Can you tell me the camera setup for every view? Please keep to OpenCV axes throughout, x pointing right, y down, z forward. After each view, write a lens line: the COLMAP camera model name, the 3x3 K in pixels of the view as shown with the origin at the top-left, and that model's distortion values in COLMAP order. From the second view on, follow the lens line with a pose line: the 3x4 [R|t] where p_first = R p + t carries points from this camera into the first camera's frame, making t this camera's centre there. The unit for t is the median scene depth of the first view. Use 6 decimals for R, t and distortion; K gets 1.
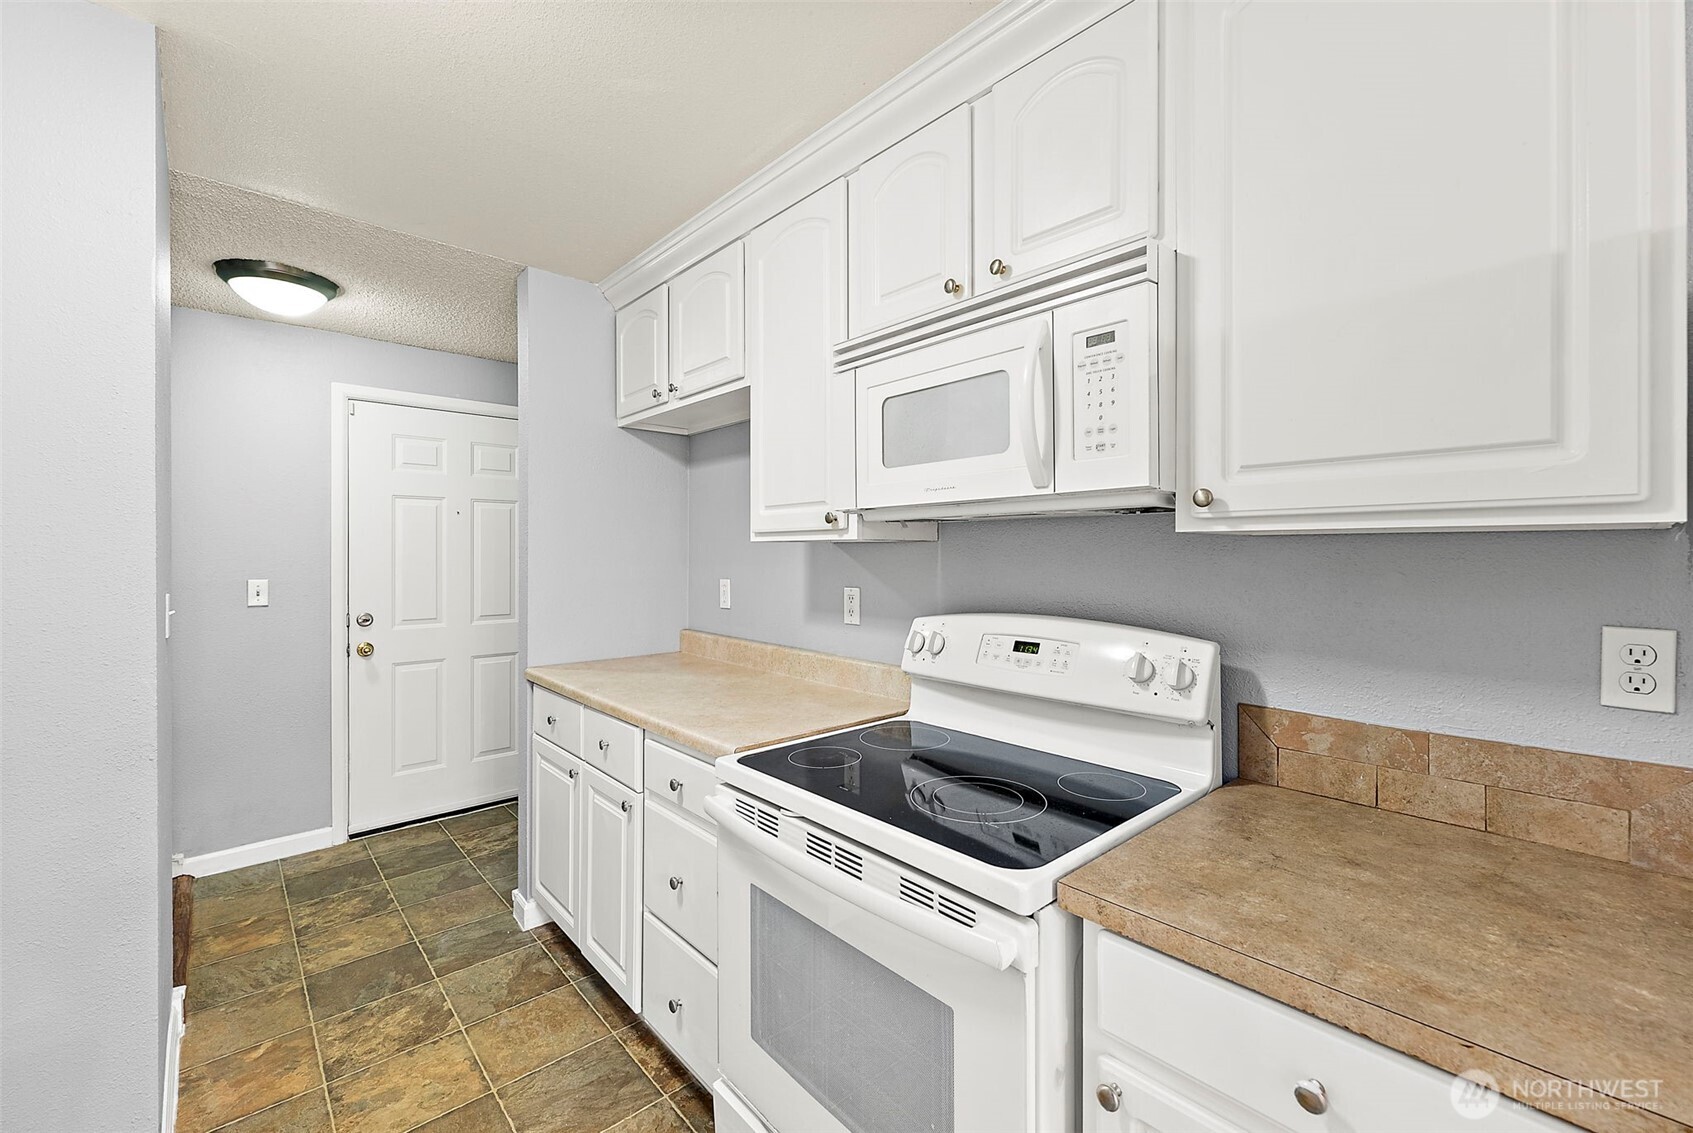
lens RADIAL K [[692.2, 0, 853.2], [0, 692.2, 553.7], [0, 0, 1]] dist [0.001314, 0.000194]
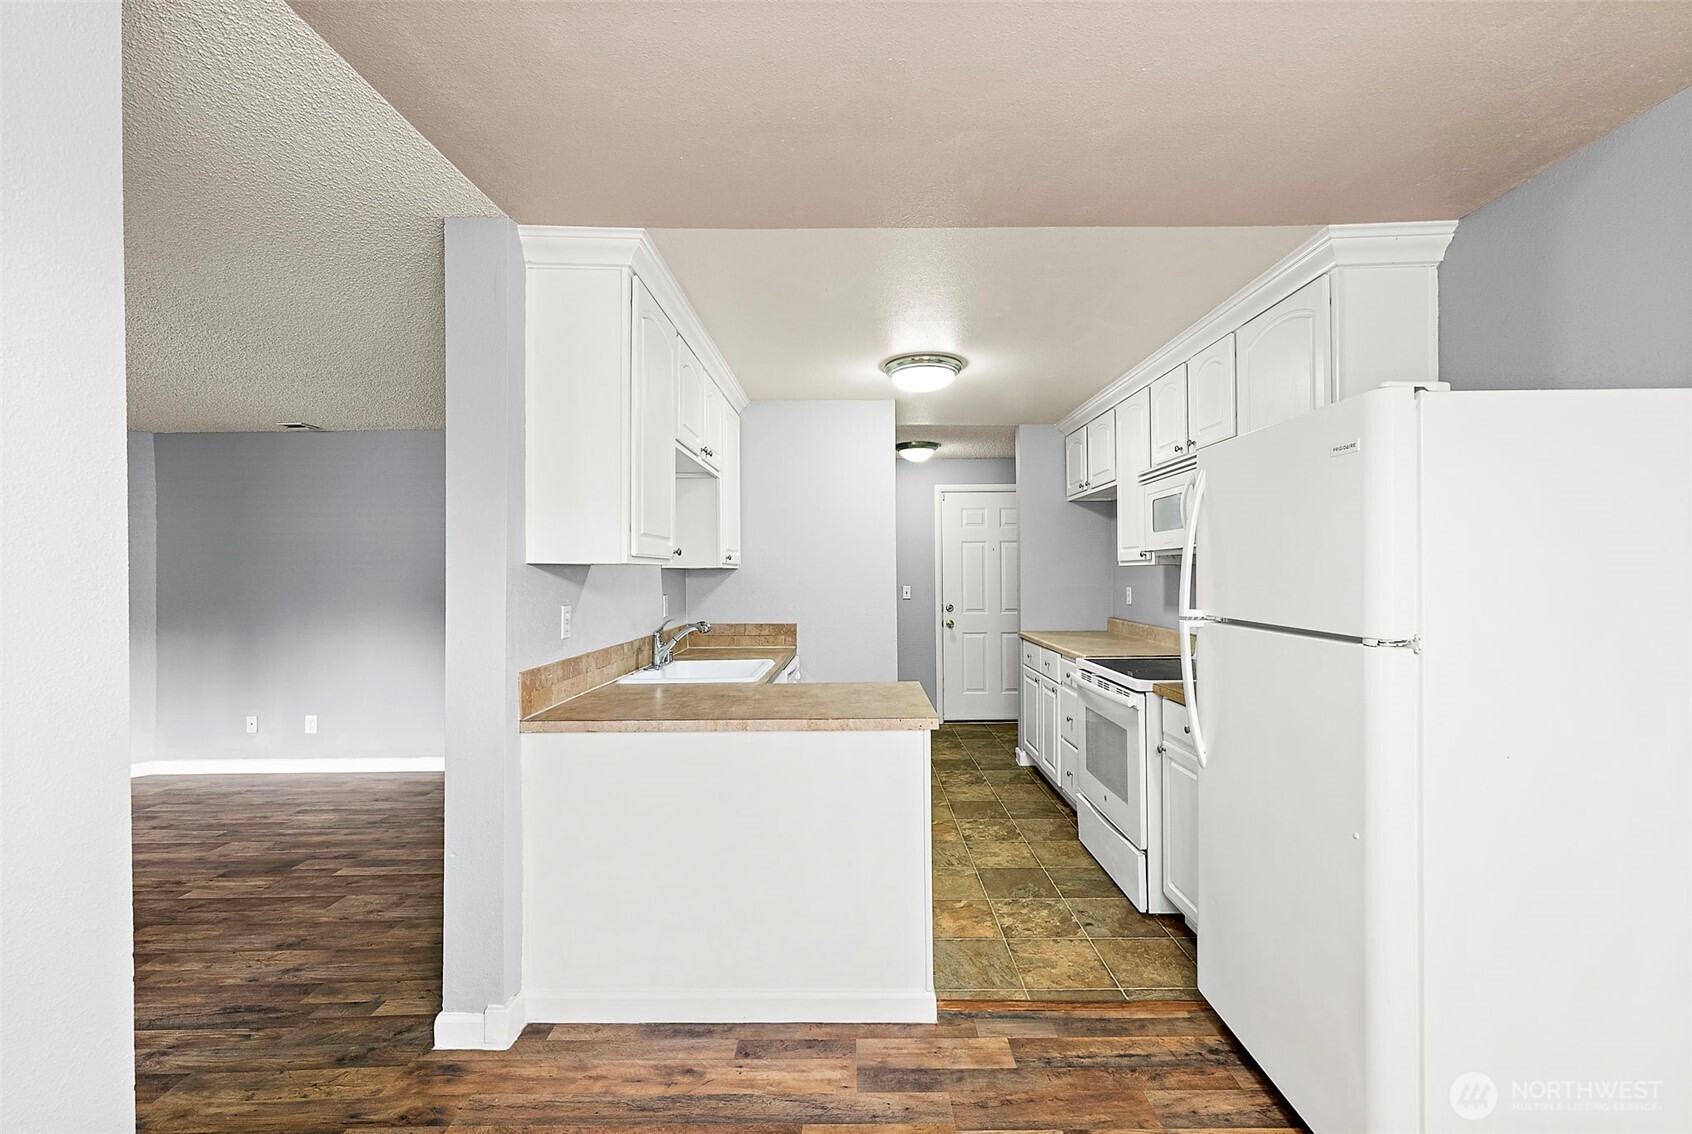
lens RADIAL K [[678.3, 0, 846.0], [0, 678.3, 567.0], [0, 0, 1]] dist [-0.000404, 0.000003]
pose [[0.727343, -0.011228, -0.686182, 0.494332], [0.006057, 0.999932, -0.009941, 0.000164], [0.686247, 0.003074, 0.727362, -0.741728]]
